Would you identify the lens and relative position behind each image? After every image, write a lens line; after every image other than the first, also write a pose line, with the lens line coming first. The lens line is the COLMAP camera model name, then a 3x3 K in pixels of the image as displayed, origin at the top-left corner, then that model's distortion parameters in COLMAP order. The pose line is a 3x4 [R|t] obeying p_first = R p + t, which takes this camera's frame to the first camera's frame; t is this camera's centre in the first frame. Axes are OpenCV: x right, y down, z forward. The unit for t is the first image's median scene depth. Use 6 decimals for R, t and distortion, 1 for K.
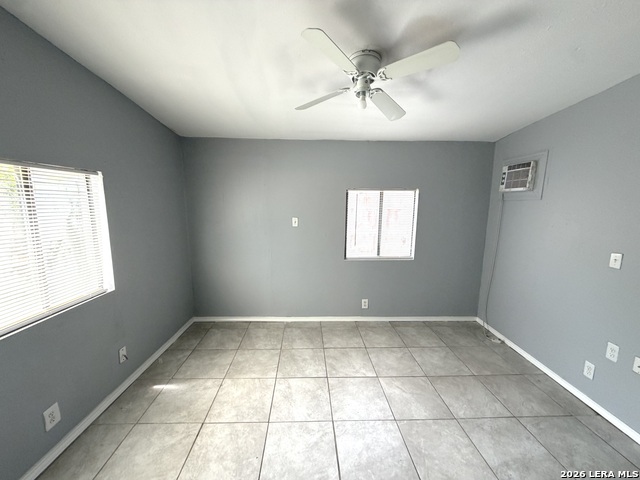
lens RADIAL K [[254.2, 0, 321.5], [0, 254.2, 241.3], [0, 0, 1]] dist [-0.001527, 0.000056]
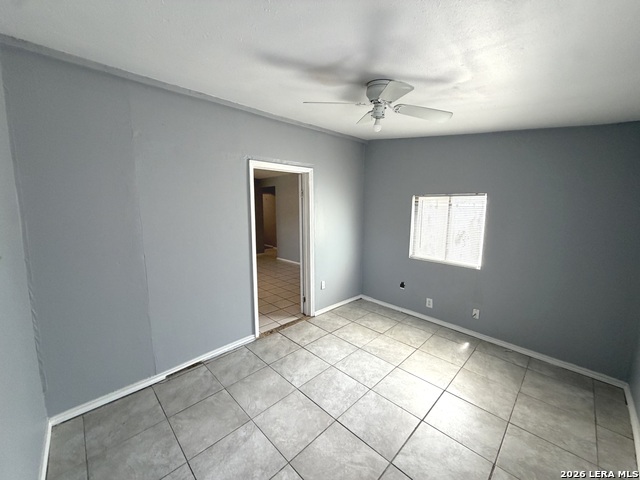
lens RADIAL K [[254.2, 0, 321.6], [0, 254.2, 240.2], [0, 0, 1]] dist [-0.001527, 0.000056]
pose [[-0.740558, 0.073925, -0.667914, 0.937397], [-0.120163, 0.963343, 0.239856, -0.244300], [0.661162, 0.257885, -0.704528, 1.440367]]
